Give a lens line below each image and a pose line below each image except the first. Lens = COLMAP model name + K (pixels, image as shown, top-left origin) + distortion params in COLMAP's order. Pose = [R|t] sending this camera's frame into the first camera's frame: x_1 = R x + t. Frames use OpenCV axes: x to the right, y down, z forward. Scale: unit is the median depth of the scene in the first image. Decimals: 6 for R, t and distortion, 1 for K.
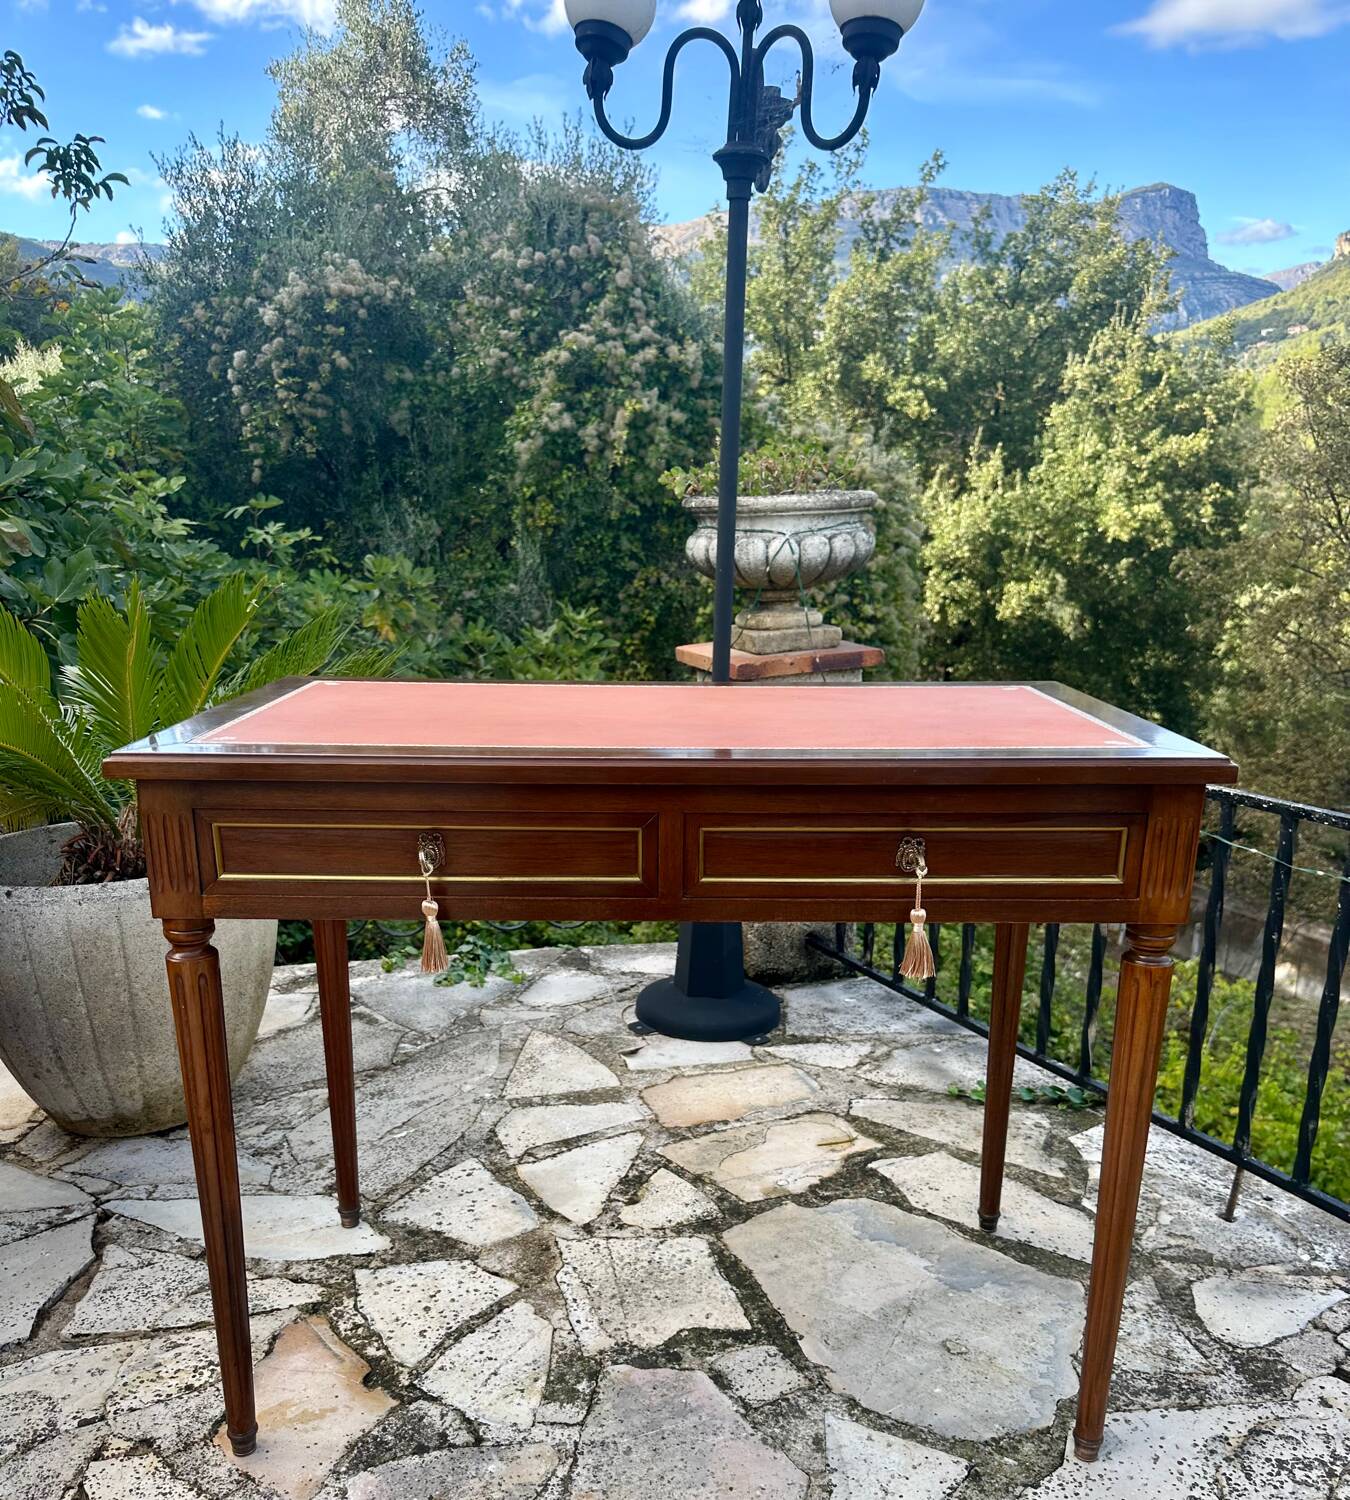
lens RADIAL K [[1261.8, 0, 725.5], [0, 1261.8, 869.3], [0, 0, 1]] dist [0.050944, -0.074830]
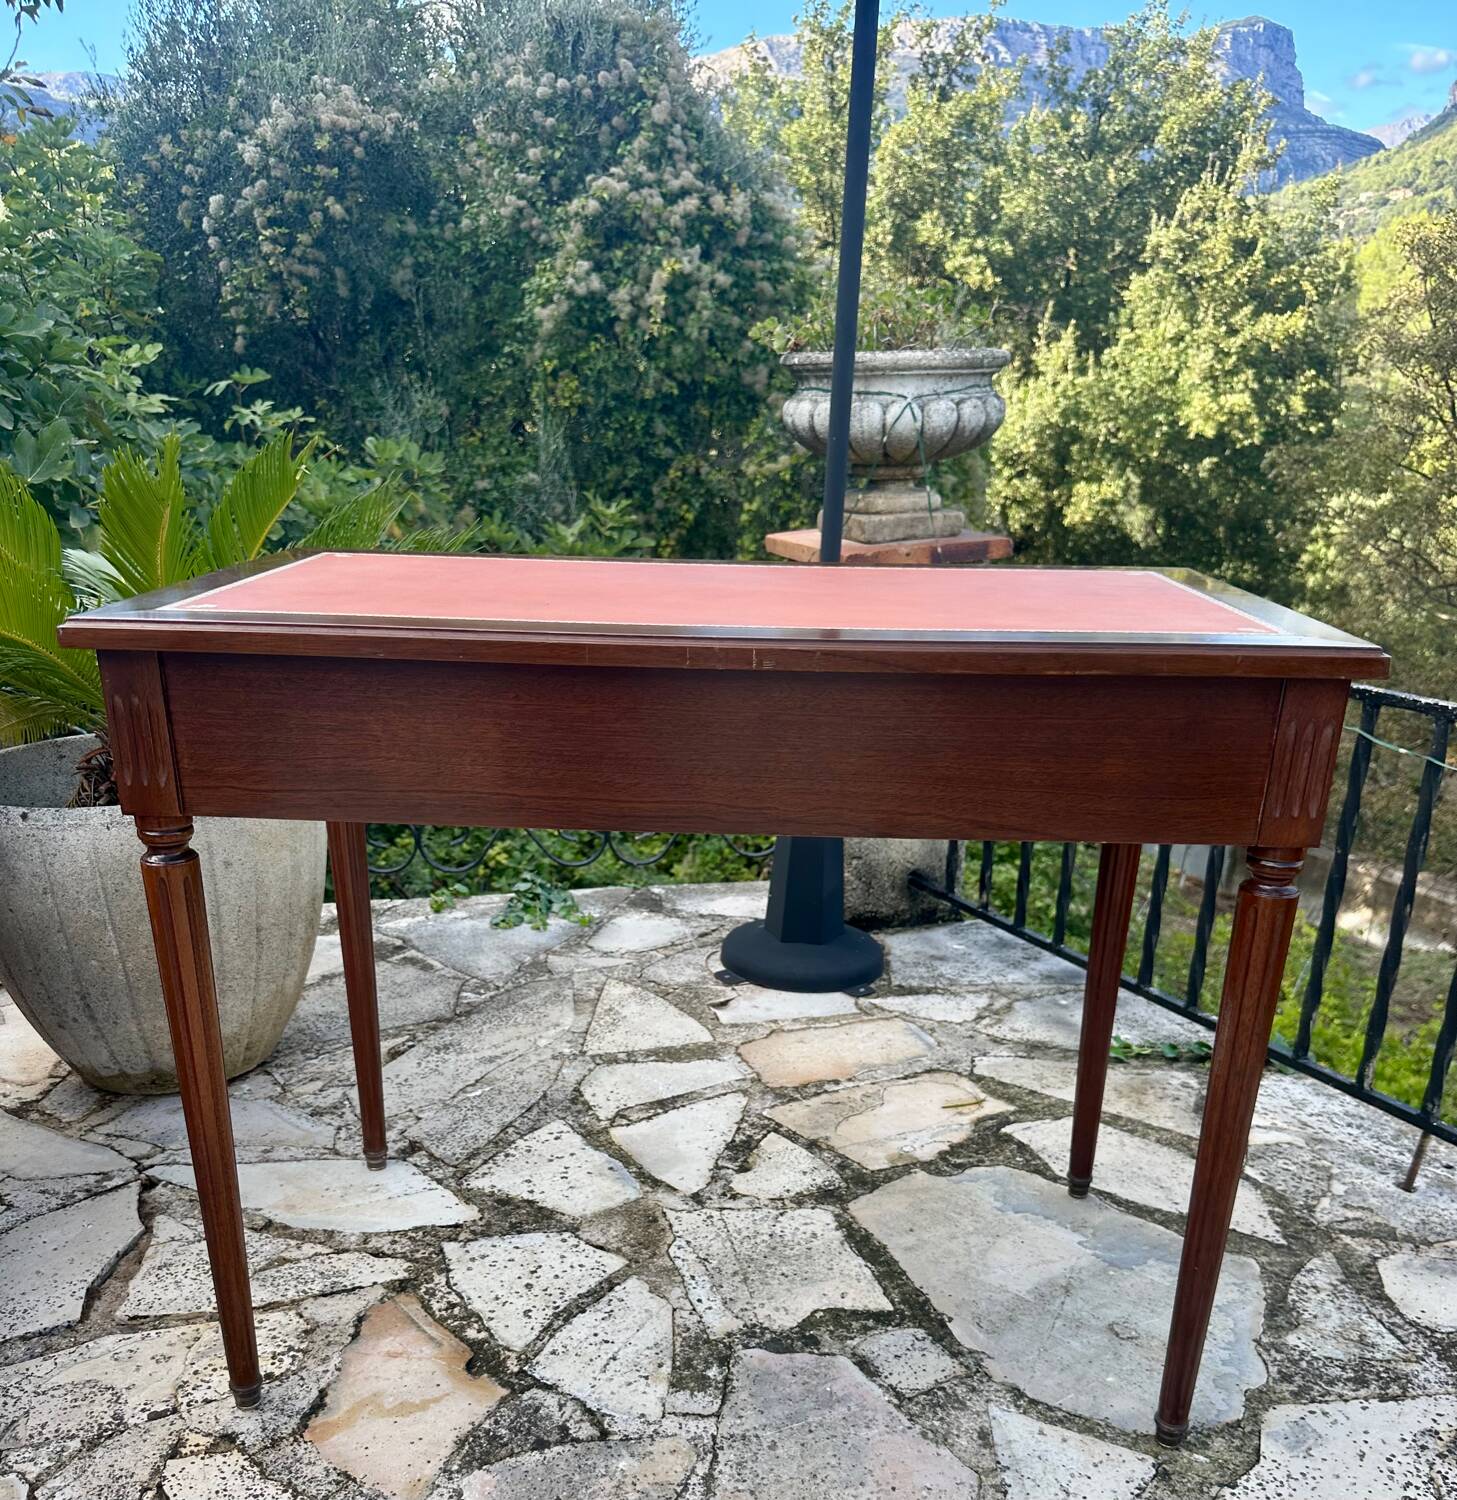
lens RADIAL K [[1364.4, 0, 769.0], [0, 1364.4, 941.1], [0, 0, 1]] dist [0.017287, 0.000000]
pose [[0.999890, 0.005739, 0.013691, -0.070389], [-0.007095, 0.994848, 0.101128, 0.005550], [-0.013041, -0.101214, 0.994779, 0.058972]]
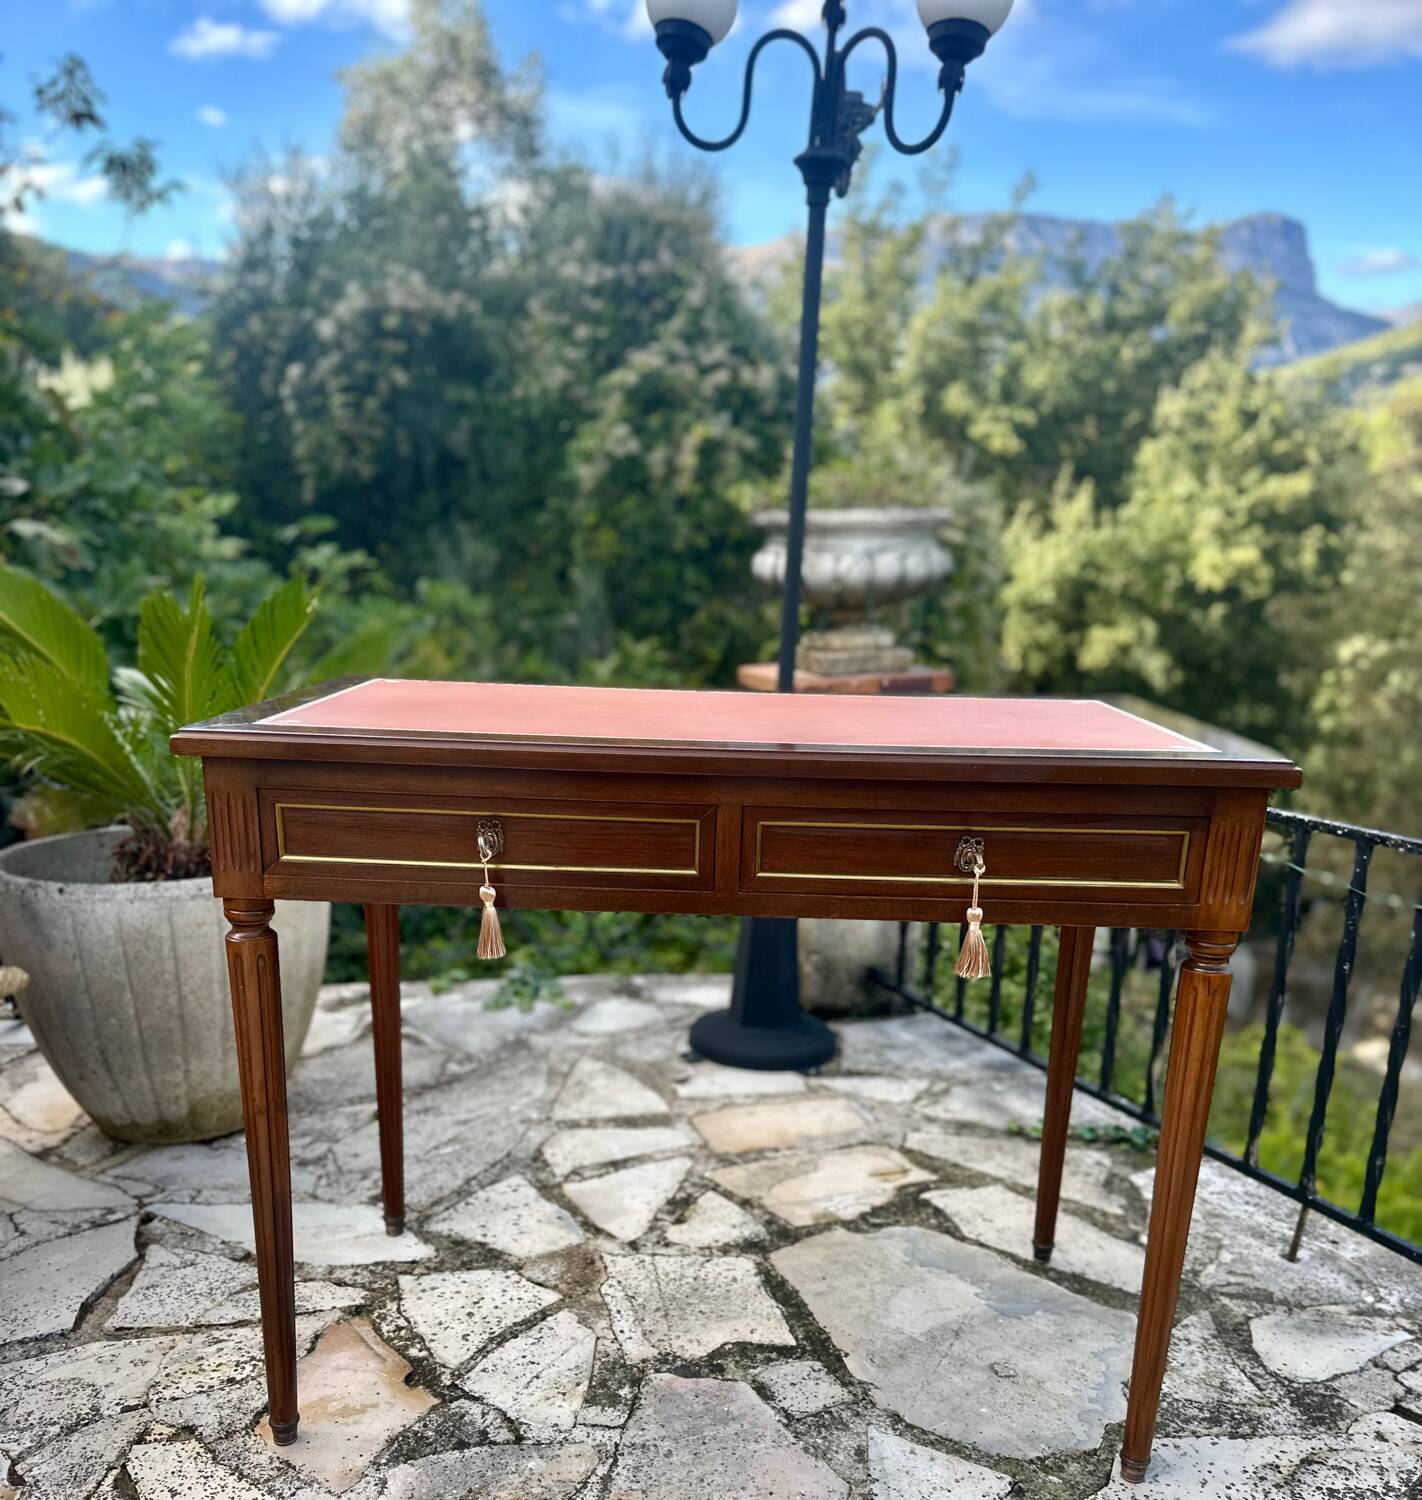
lens RADIAL K [[1328.6, 0, 752.7], [0, 1328.6, 926.0], [0, 0, 1]] dist [0.063807, -0.092814]
pose [[0.999289, 0.028577, -0.024576, 0.002199], [-0.028592, 0.999591, -0.000291, 0.032104], [0.024558, 0.000994, 0.999698, -0.034222]]
